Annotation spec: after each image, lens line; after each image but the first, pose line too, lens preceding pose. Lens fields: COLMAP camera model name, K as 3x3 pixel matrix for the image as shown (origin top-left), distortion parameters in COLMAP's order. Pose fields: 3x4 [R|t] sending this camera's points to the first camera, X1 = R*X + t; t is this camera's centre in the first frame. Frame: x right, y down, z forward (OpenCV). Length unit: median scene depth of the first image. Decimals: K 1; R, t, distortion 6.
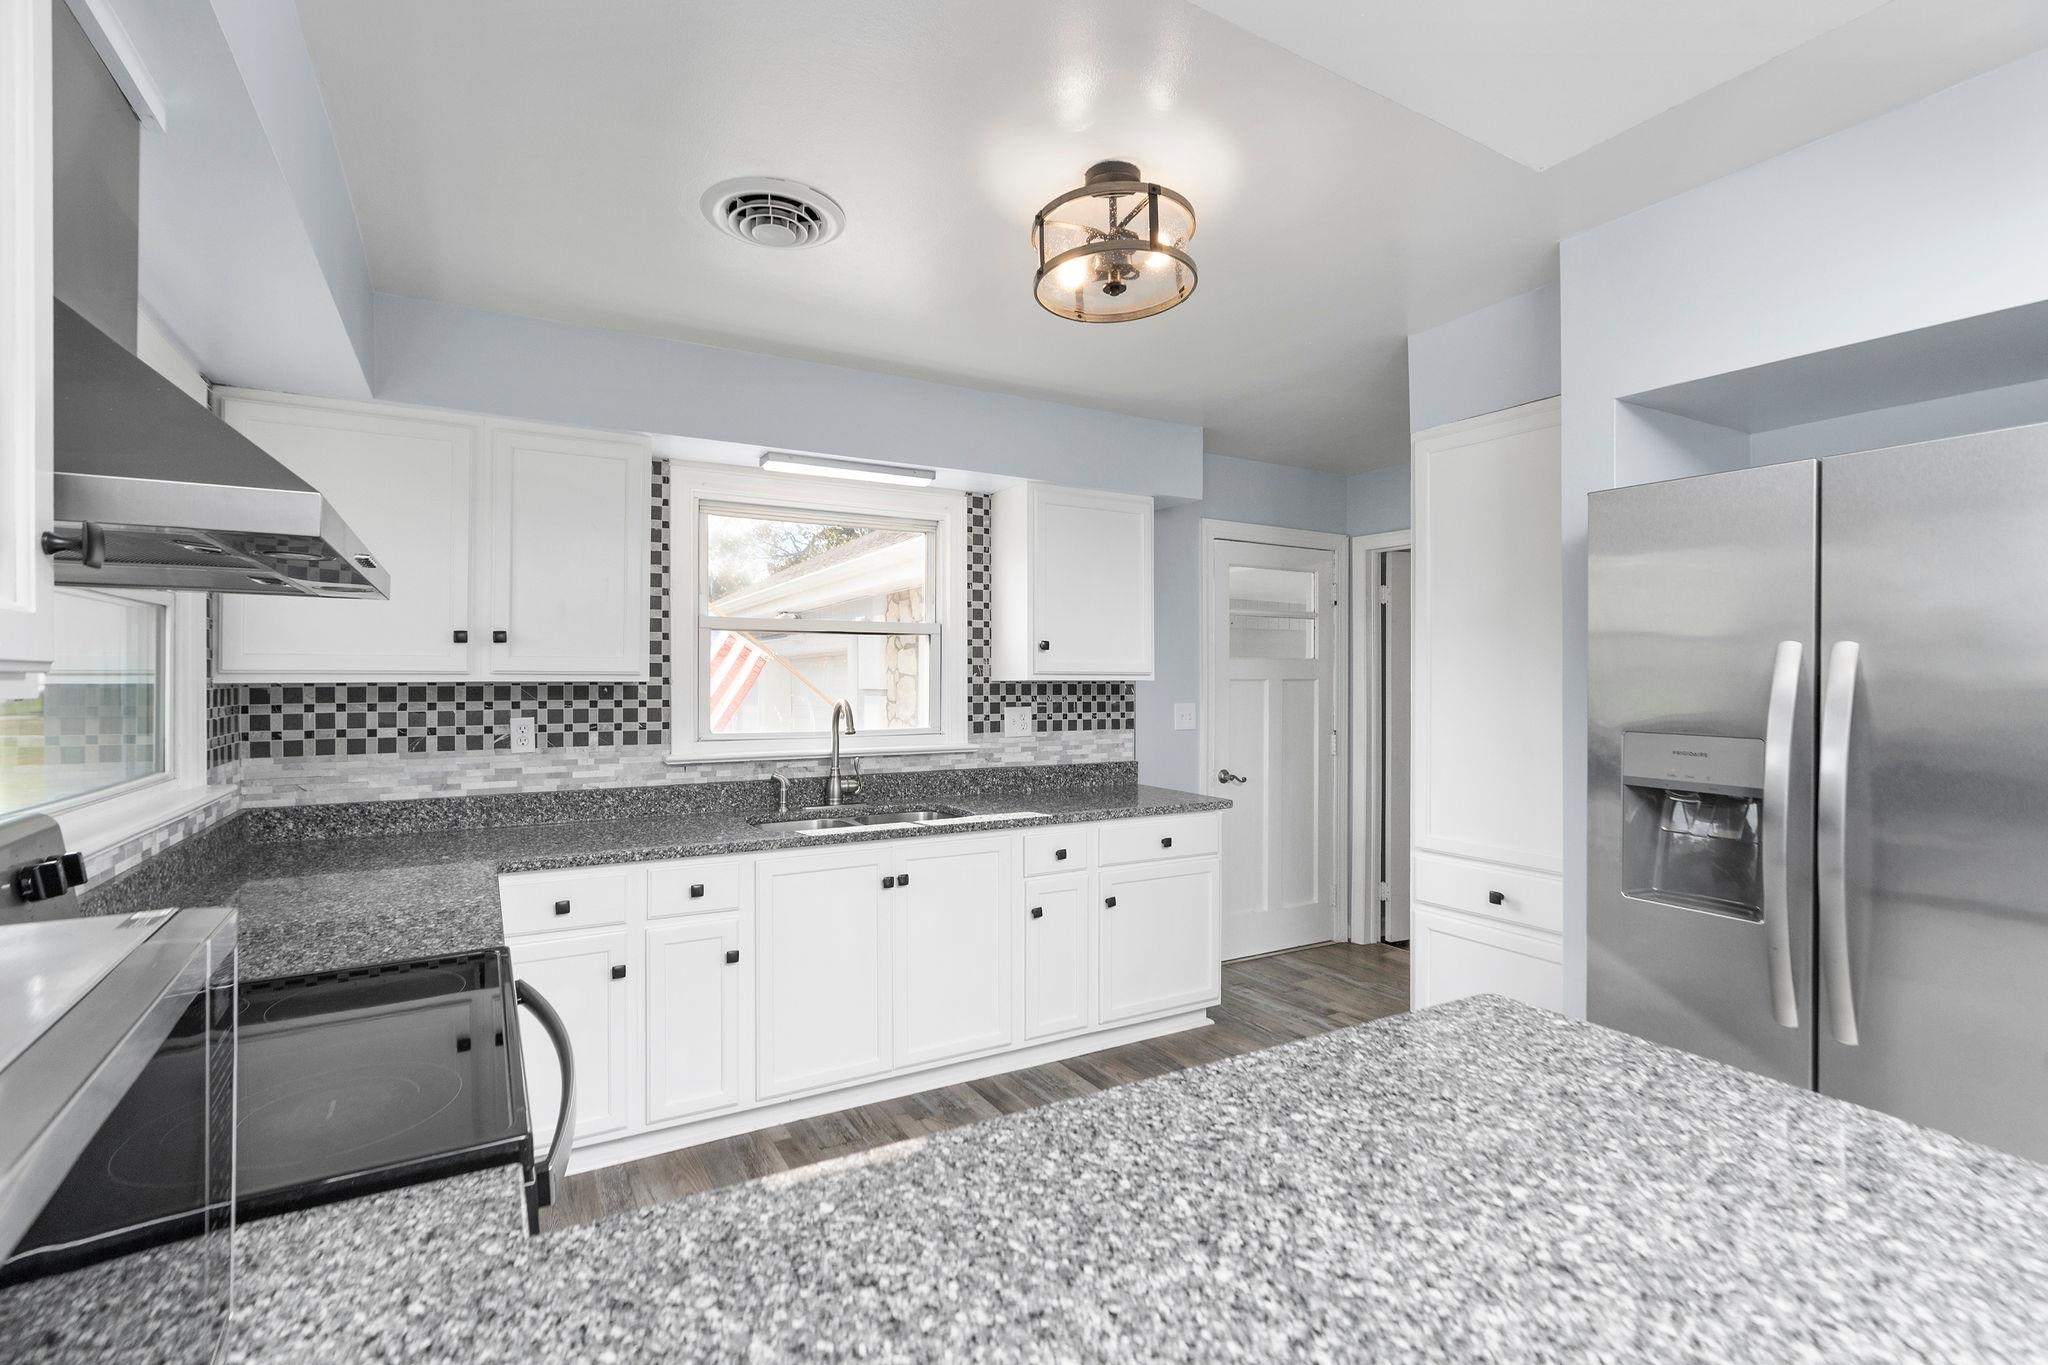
lens RADIAL K [[937.2, 0, 1018.3], [0, 937.2, 675.4], [0, 0, 1]] dist [-0.005301, -0.000519]
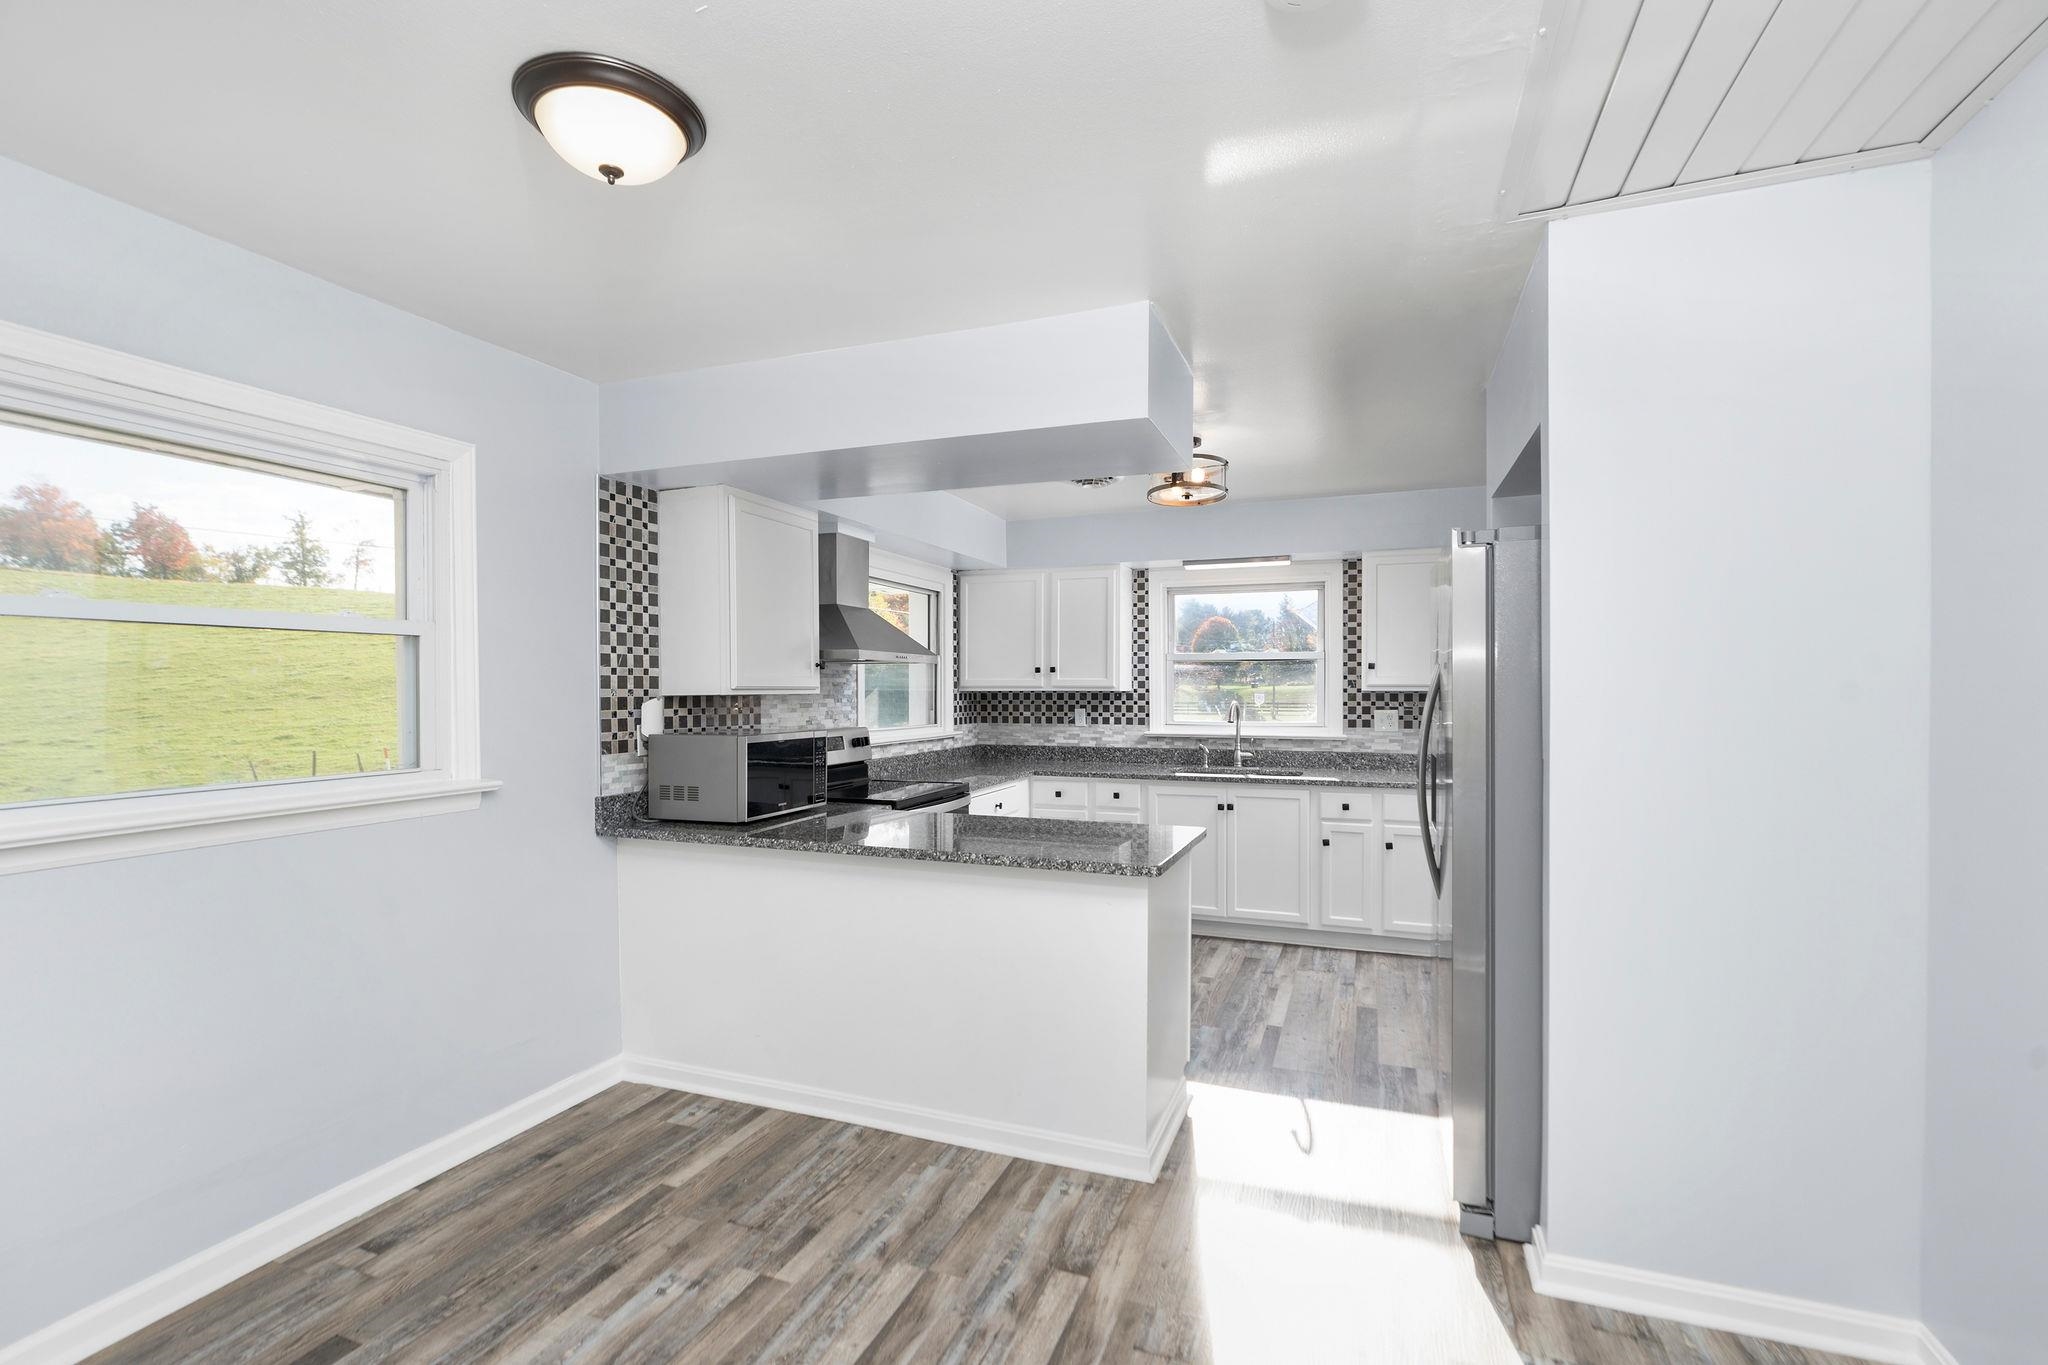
lens RADIAL K [[937.2, 0, 1010.5], [0, 937.2, 695.0], [0, 0, 1]] dist [-0.005301, -0.000519]
pose [[0.627598, 0.005285, -0.778520, 0.880946], [0.002430, 0.999959, 0.008747, -0.002143], [0.778534, -0.007382, 0.627559, -0.352927]]
